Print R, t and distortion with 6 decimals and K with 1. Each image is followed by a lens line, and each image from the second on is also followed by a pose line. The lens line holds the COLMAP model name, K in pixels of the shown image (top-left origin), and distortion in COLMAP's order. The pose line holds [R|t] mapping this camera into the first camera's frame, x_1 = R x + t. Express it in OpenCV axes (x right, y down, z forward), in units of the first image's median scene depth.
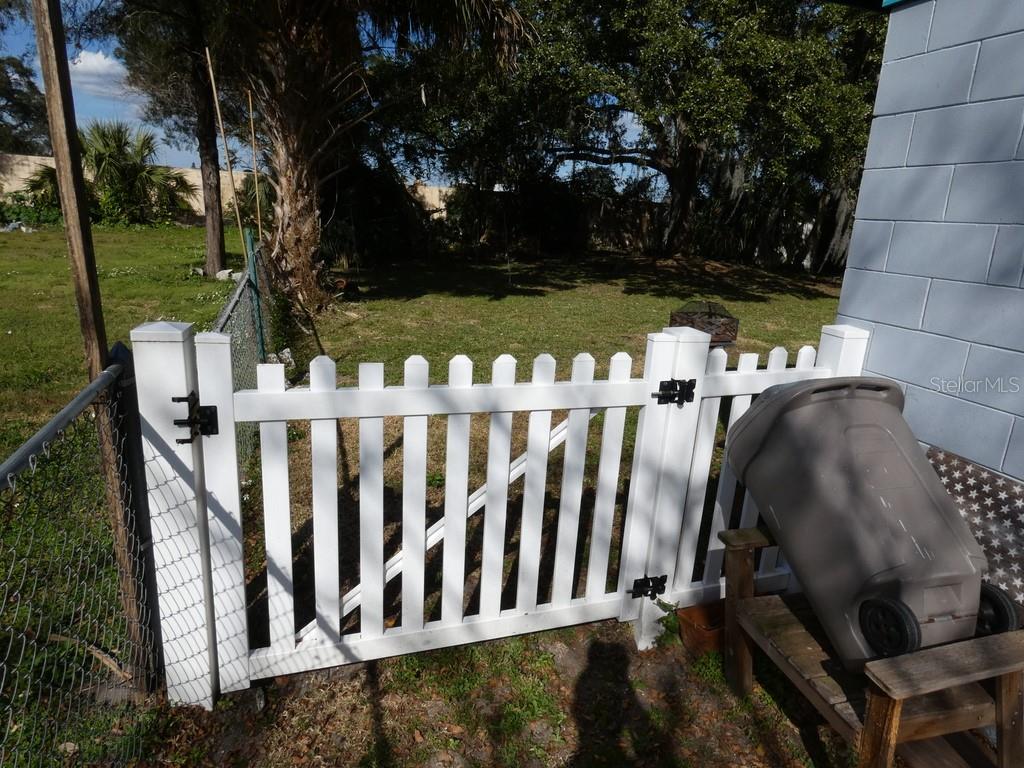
lens RADIAL K [[615.7, 0, 512.0], [0, 615.7, 384.0], [0, 0, 1]] dist [-0.004780, 0.000616]
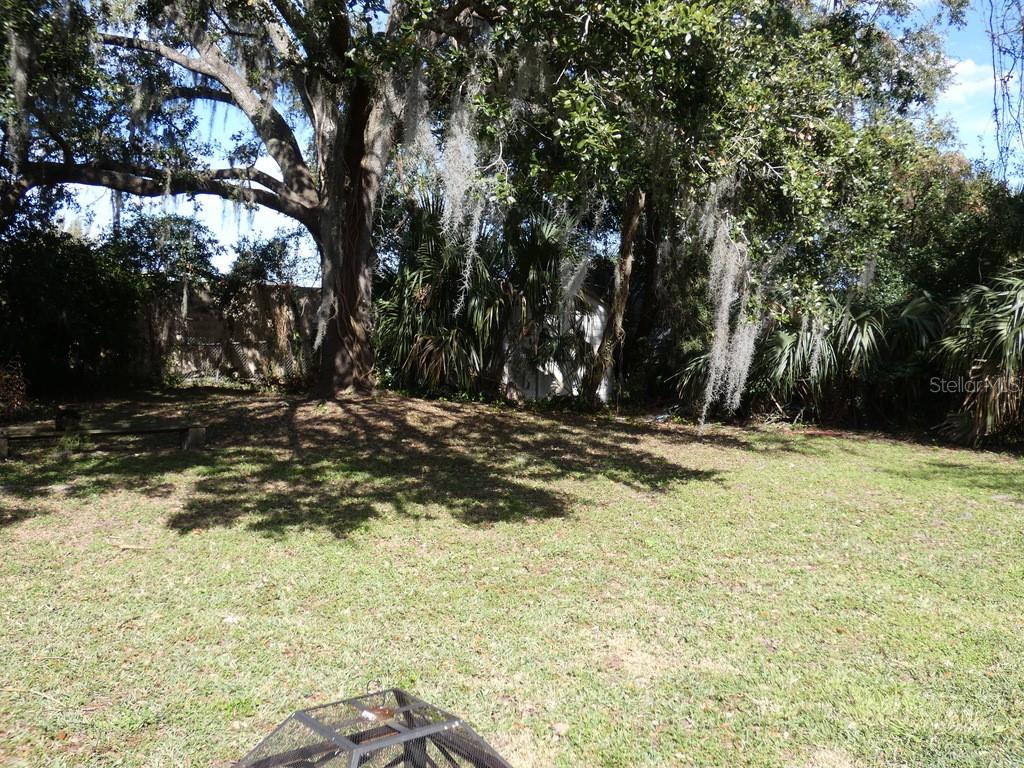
lens RADIAL K [[1027.1, 0, 512.0], [0, 1027.1, 384.0], [0, 0, 1]] dist [0.059336, -0.085068]
pose [[0.922753, -0.055398, 0.381390, 0.091074], [0.131681, 0.975377, -0.176919, -0.063213], [-0.362198, 0.213474, 0.907326, 0.260356]]
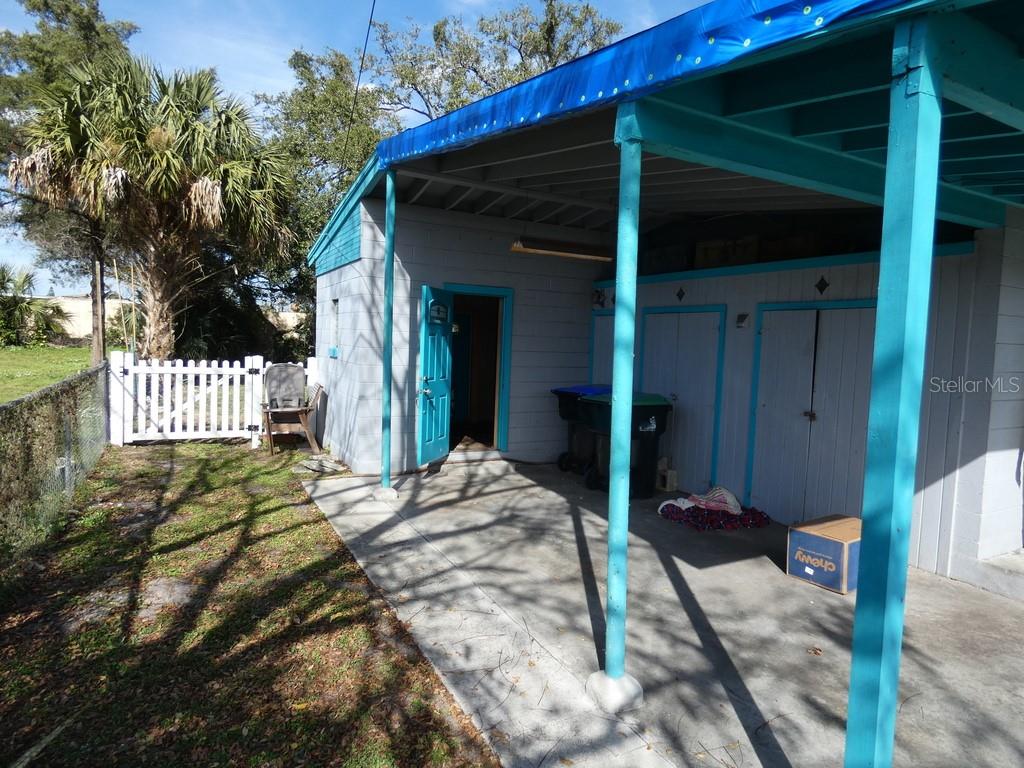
lens RADIAL K [[607.6, 0, 523.4], [0, 607.6, 379.0], [0, 0, 1]] dist [-0.002513, 0.001431]
pose [[0.979669, -0.034134, 0.197696, 0.770411], [0.071153, 0.980477, -0.183308, 0.585151], [-0.187579, 0.193648, 0.962972, -1.994615]]
